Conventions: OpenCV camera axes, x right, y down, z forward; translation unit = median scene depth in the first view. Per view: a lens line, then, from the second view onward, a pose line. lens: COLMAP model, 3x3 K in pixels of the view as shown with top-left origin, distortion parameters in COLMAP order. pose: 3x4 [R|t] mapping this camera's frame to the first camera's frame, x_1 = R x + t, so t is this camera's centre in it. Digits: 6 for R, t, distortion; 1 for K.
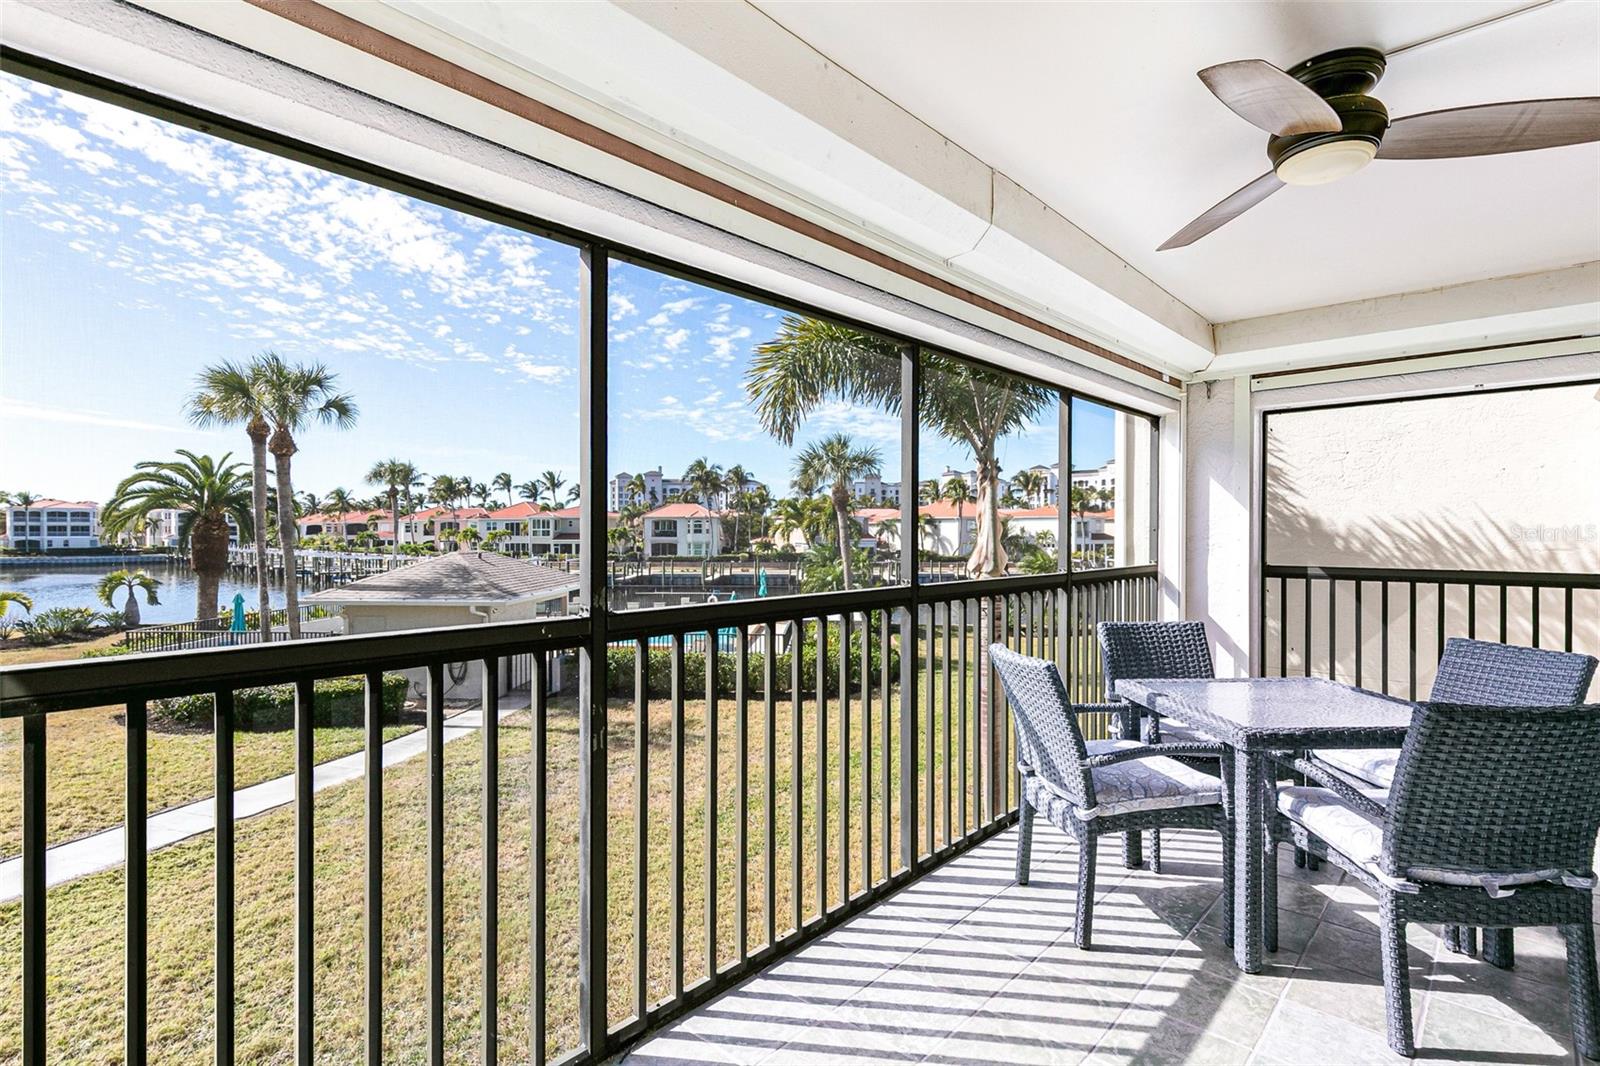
lens RADIAL K [[794.1, 0, 804.6], [0, 794.1, 528.9], [0, 0, 1]] dist [0.011163, -0.000202]
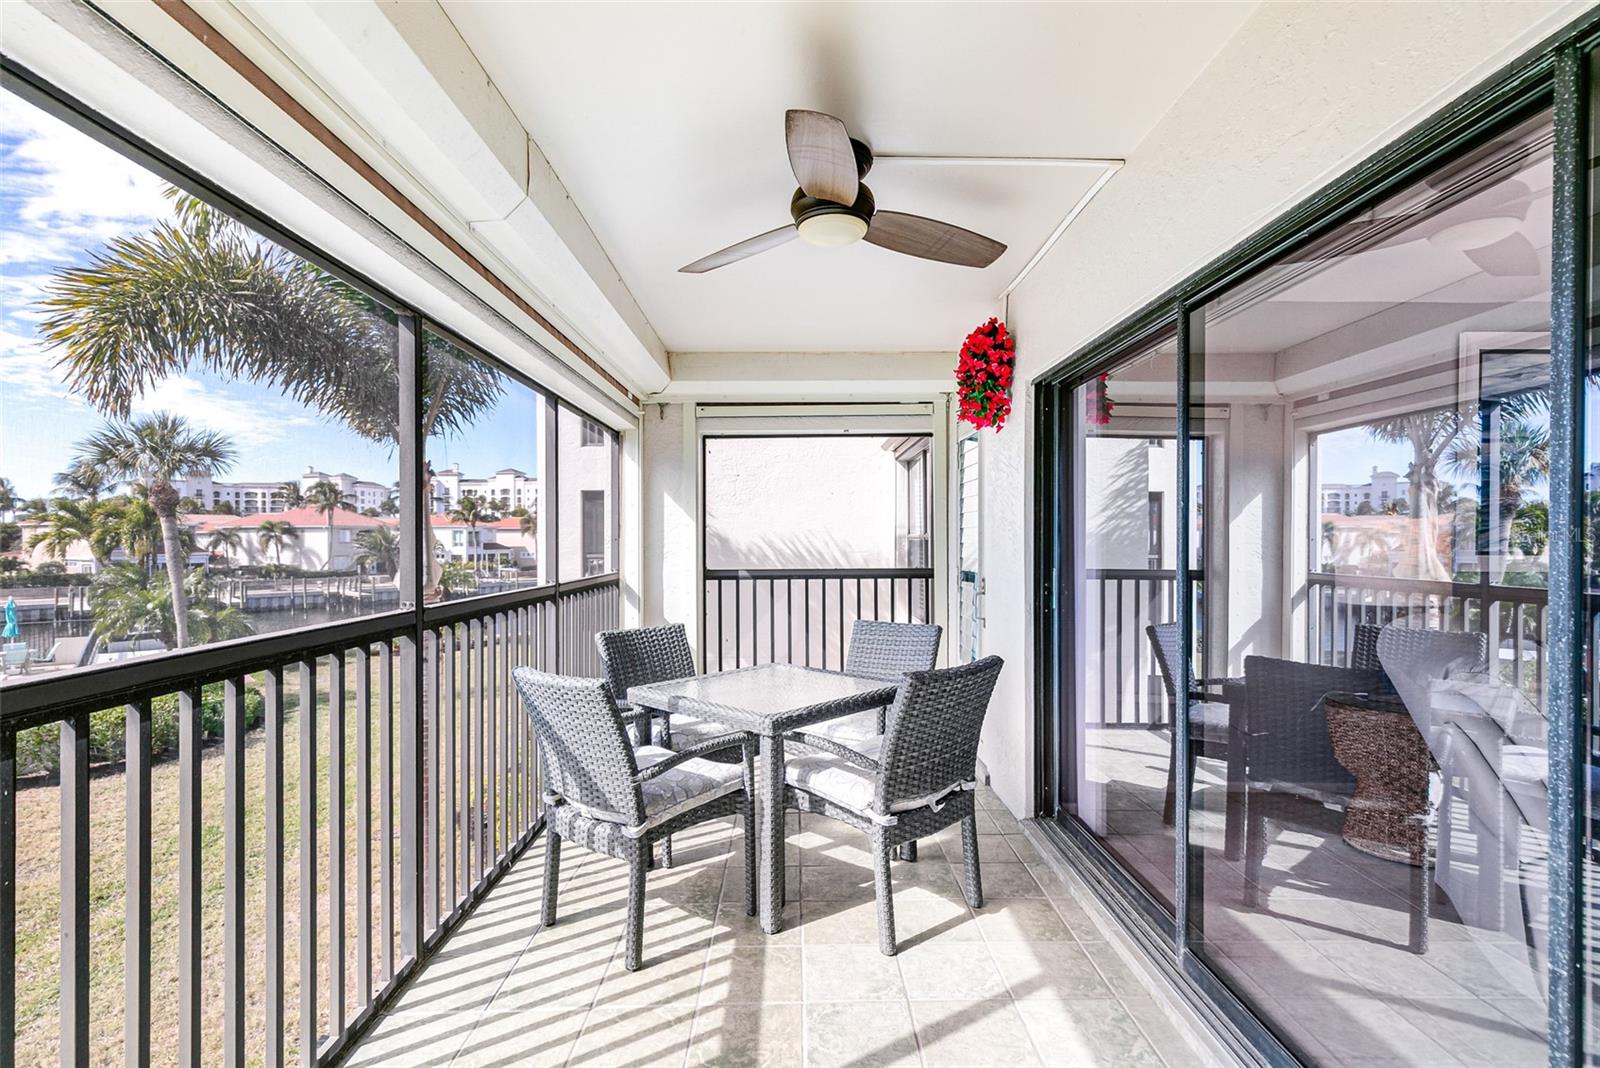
lens RADIAL K [[771.0, 0, 803.1], [0, 771.0, 539.1], [0, 0, 1]] dist [0.016463, -0.001640]
pose [[0.719500, -0.004842, 0.694476, -0.131507], [0.004302, 0.999988, 0.002515, -0.000855], [-0.694479, 0.001178, 0.719512, 0.147674]]
